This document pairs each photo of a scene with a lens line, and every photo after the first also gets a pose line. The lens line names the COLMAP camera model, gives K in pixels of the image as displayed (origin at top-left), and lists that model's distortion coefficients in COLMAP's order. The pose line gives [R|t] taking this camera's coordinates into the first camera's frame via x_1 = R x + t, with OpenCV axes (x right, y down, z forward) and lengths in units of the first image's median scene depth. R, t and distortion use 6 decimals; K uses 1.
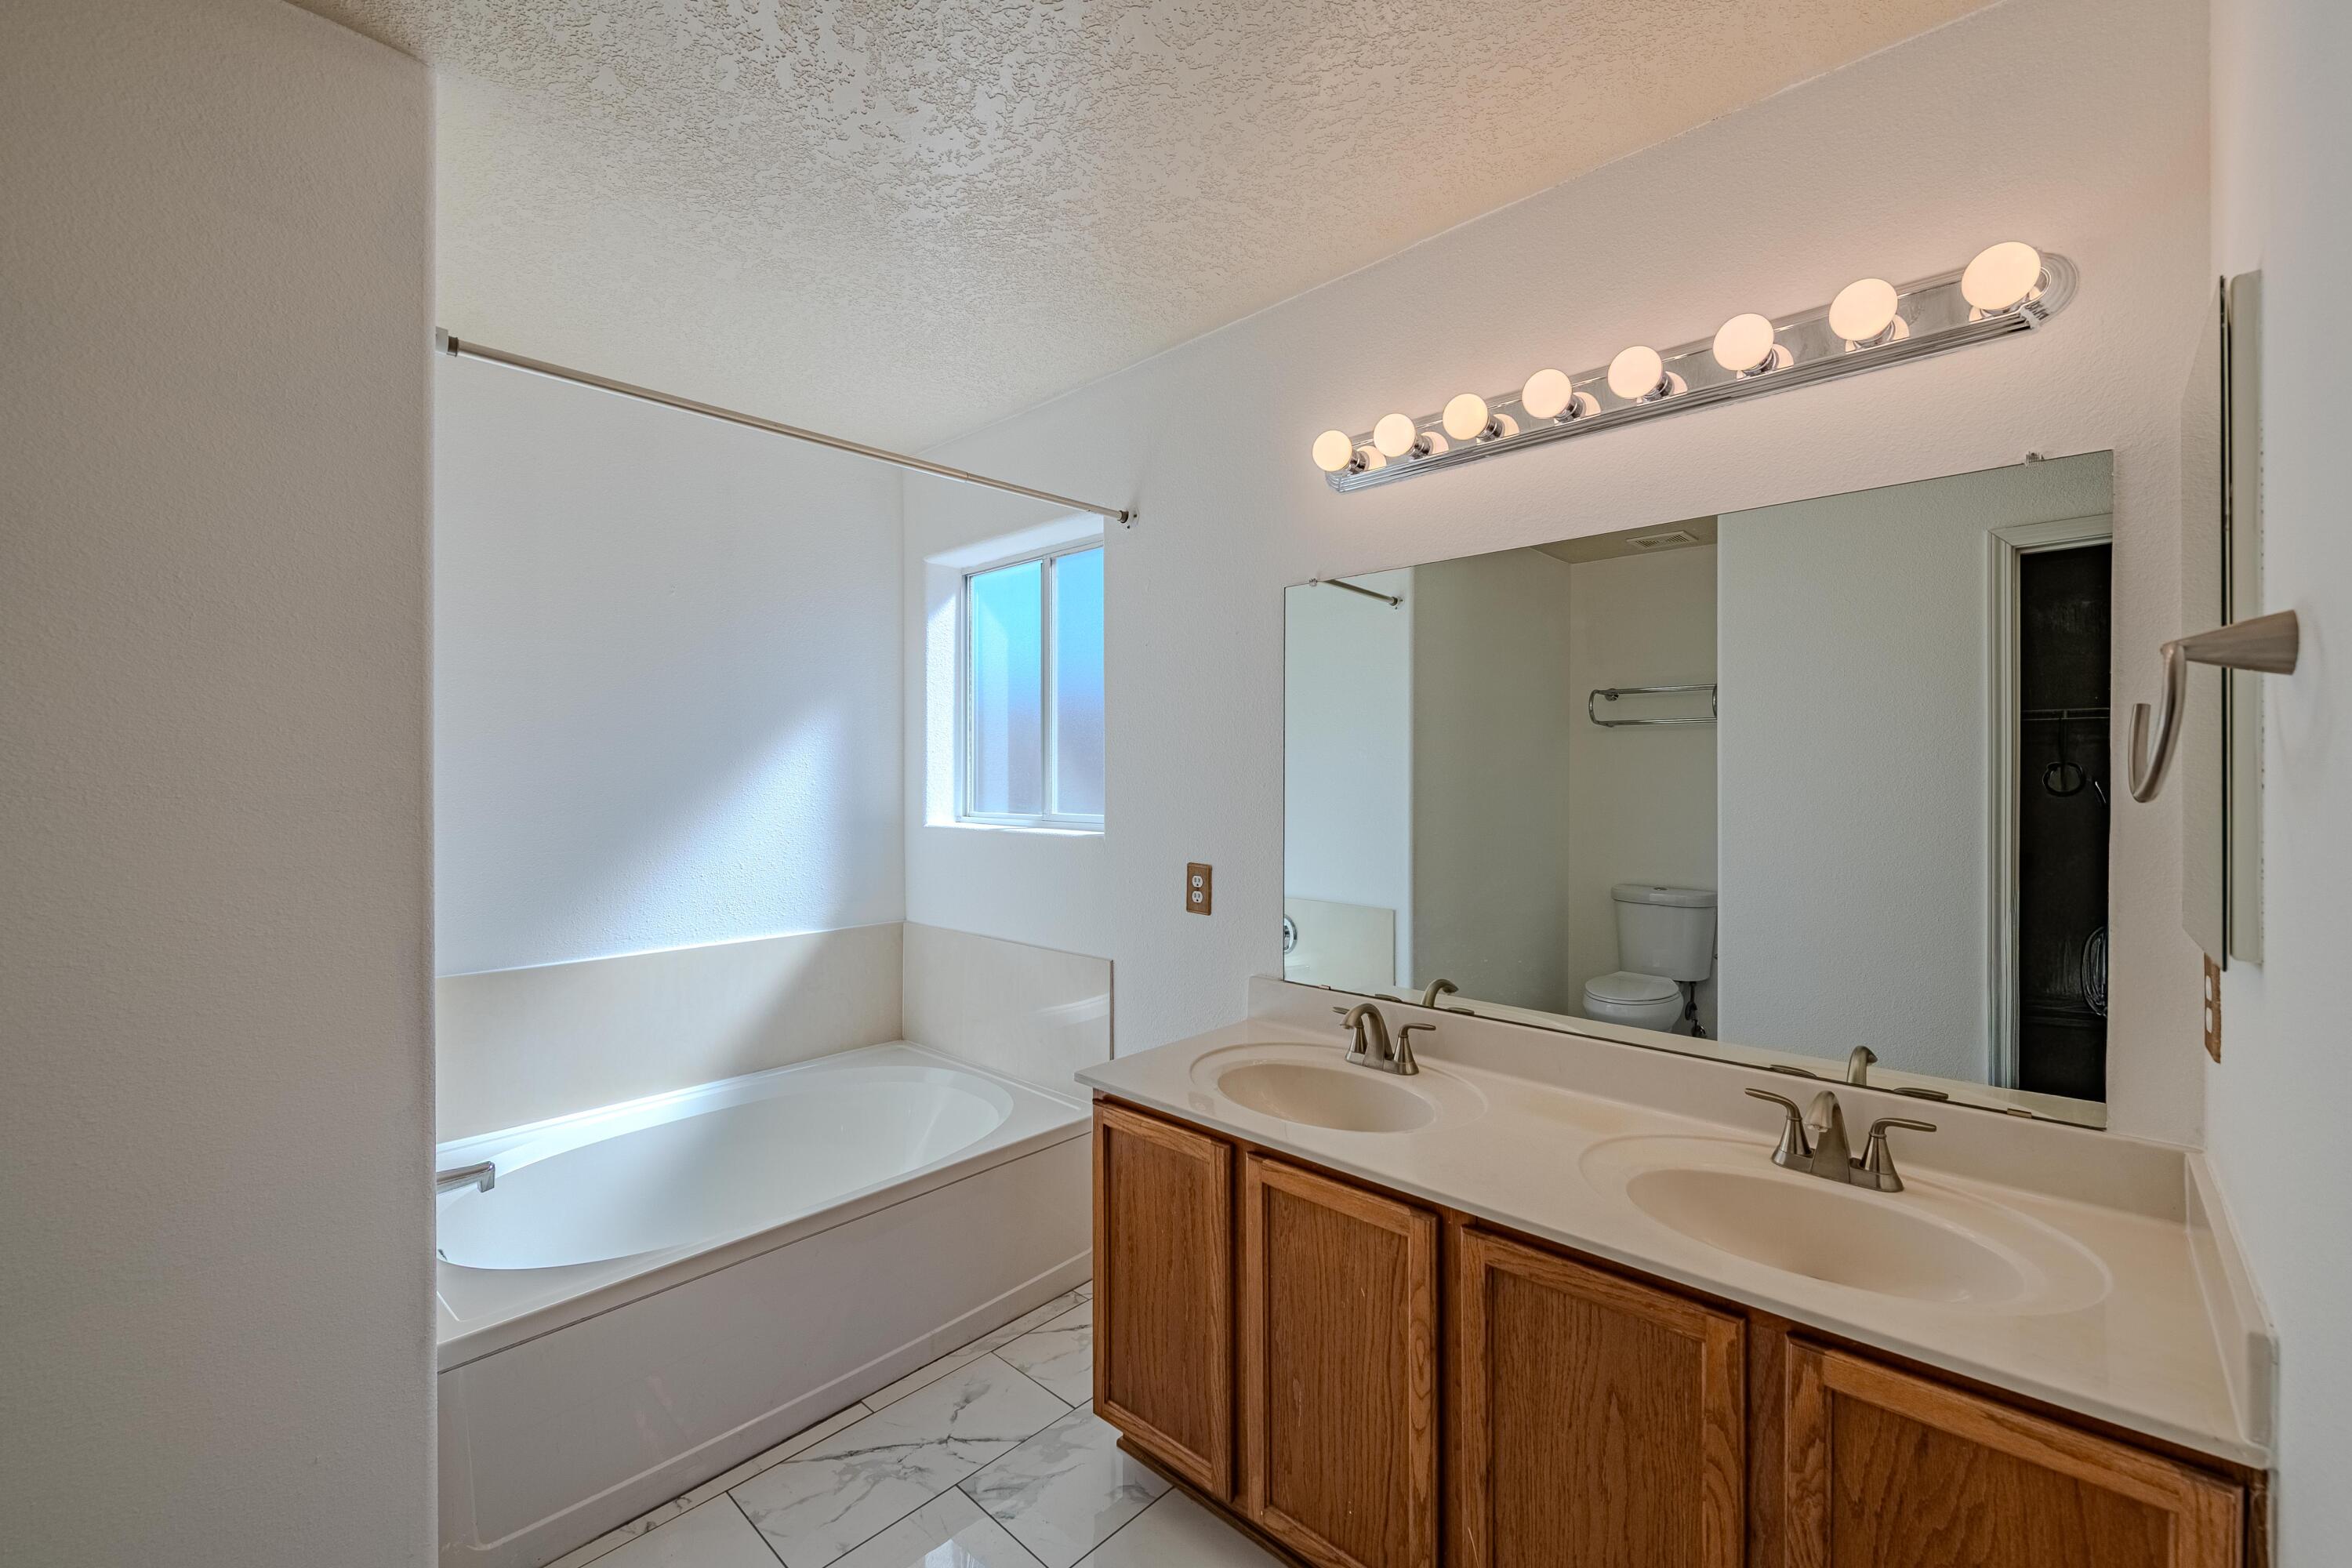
lens RADIAL K [[959.1, 0, 1230.5], [0, 959.1, 780.9], [0, 0, 1]] dist [0.000979, -0.002515]
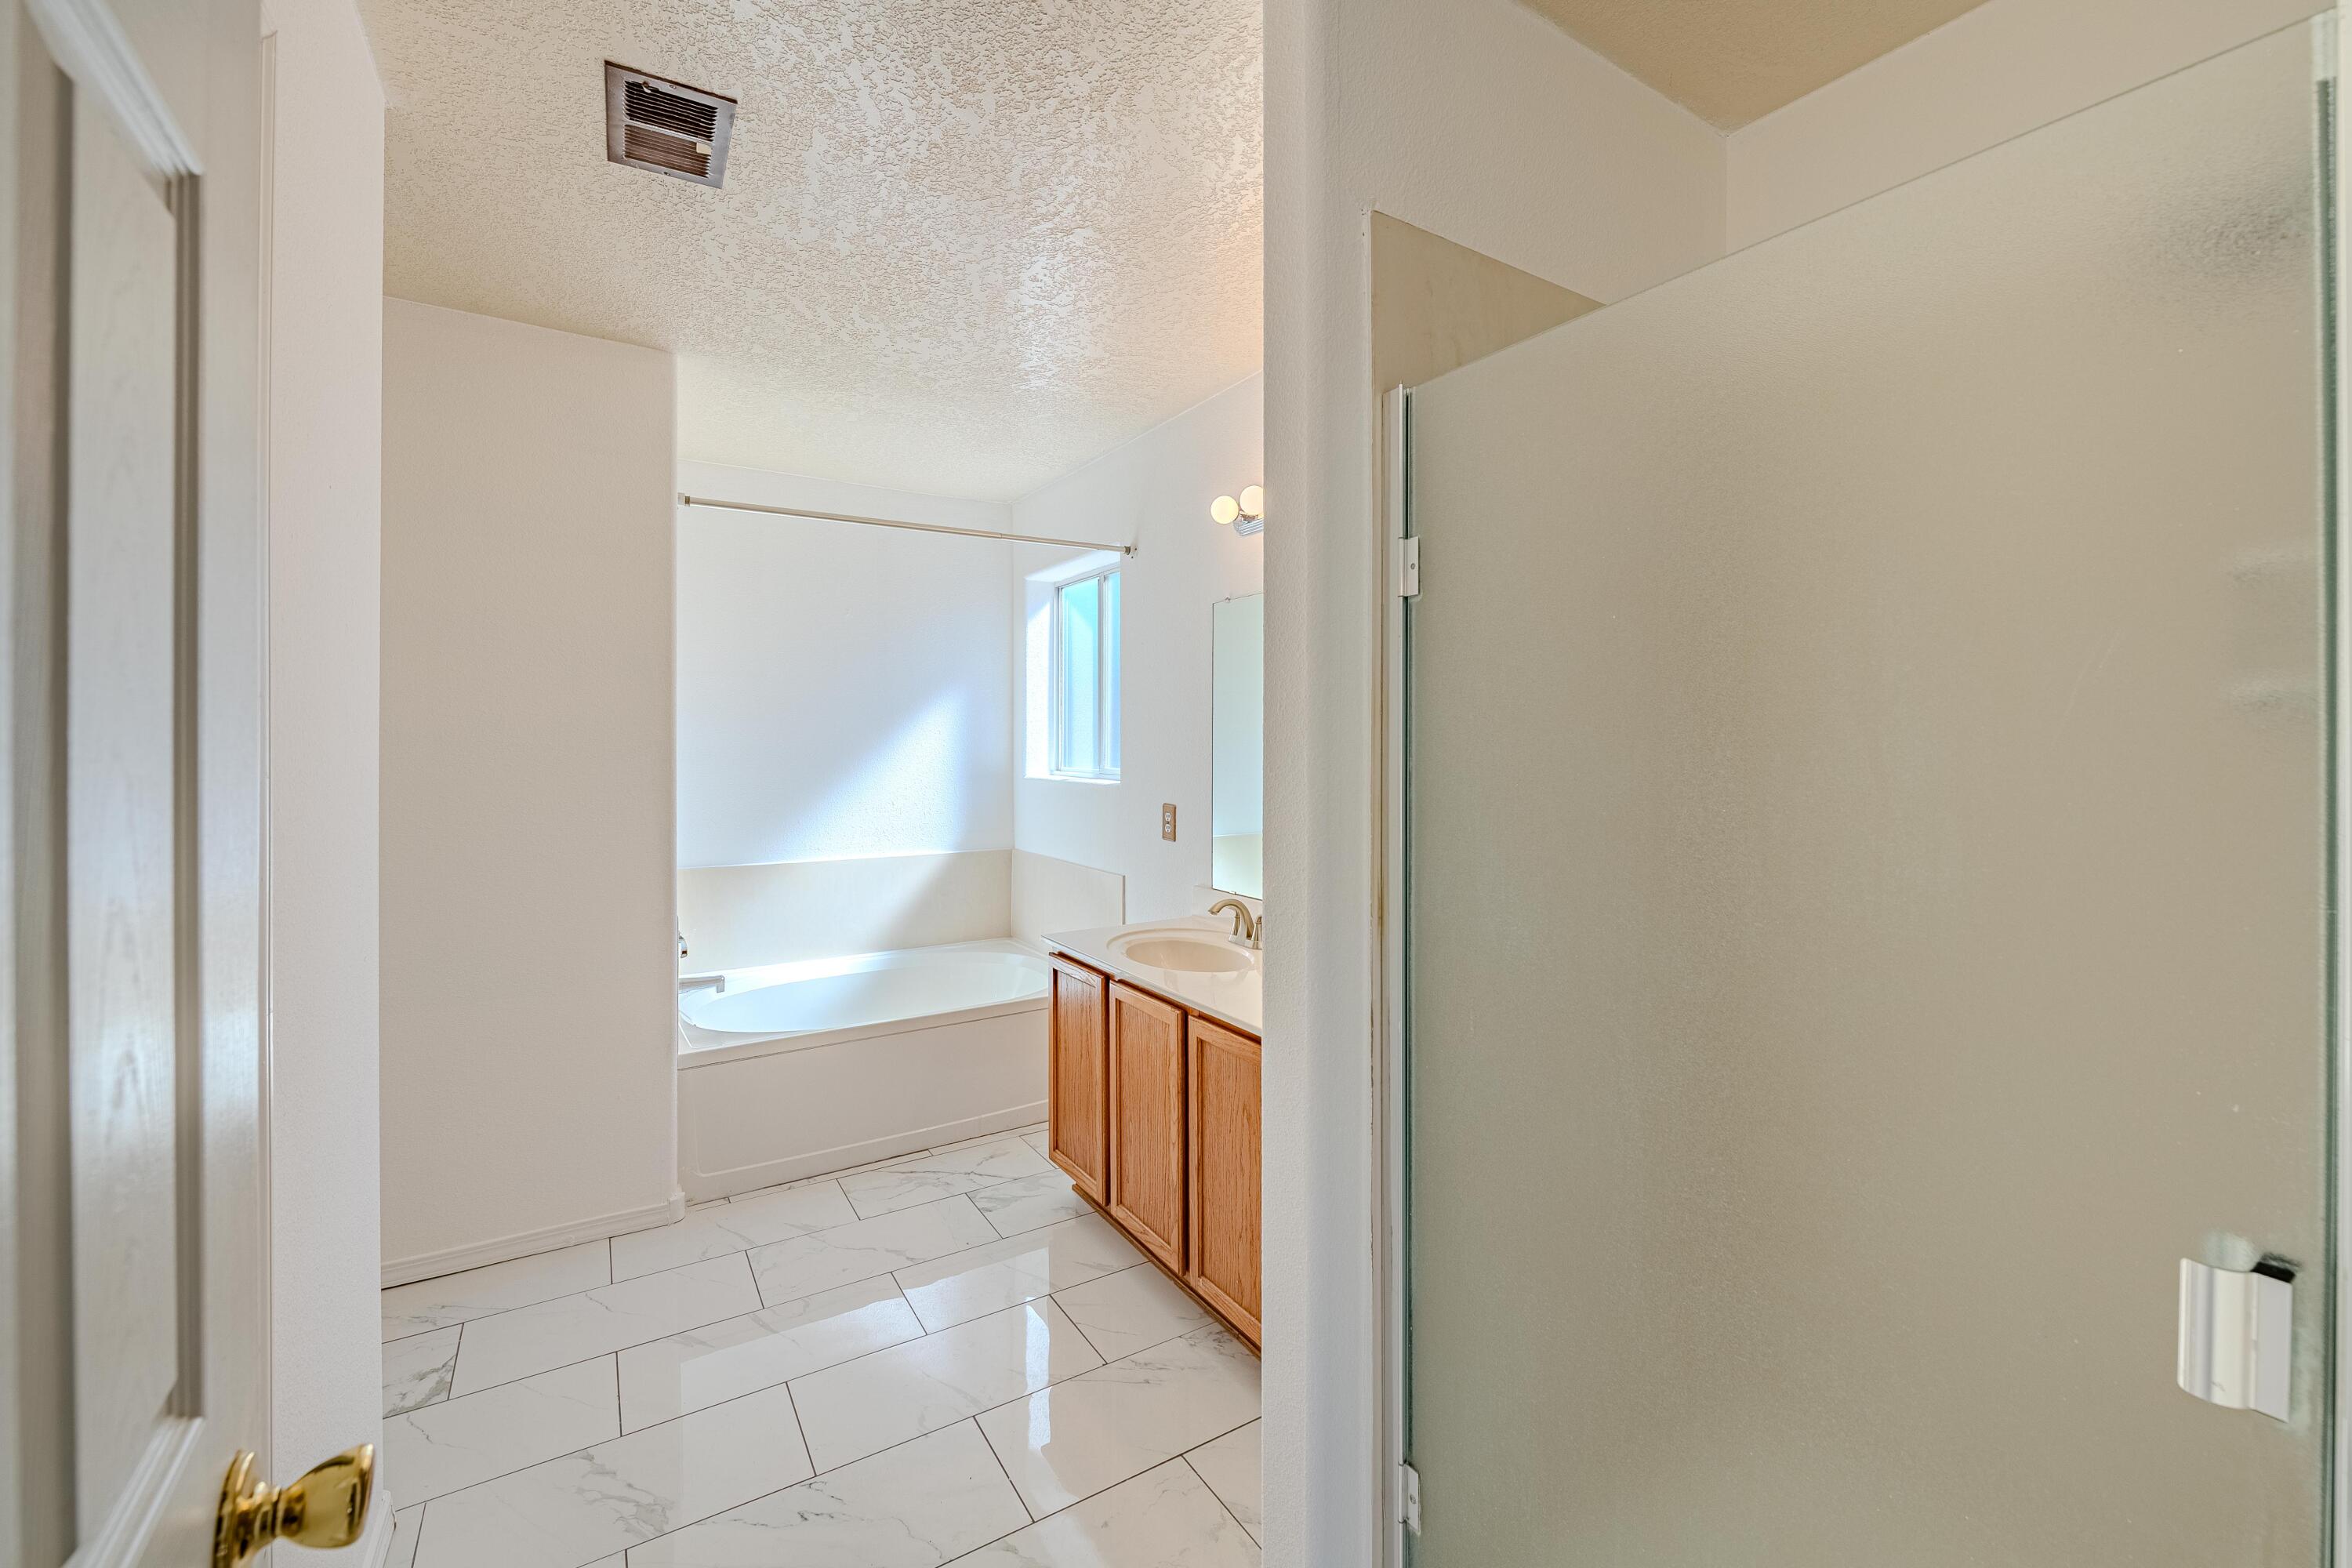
lens RADIAL K [[959.1, 0, 1216.6], [0, 959.1, 748.1], [0, 0, 1]] dist [0.000979, -0.002515]
pose [[0.968166, 0.005586, -0.250246, 0.377489], [-0.005262, 0.999984, 0.001963, 0.003150], [0.250253, -0.000584, 0.968180, -0.311052]]
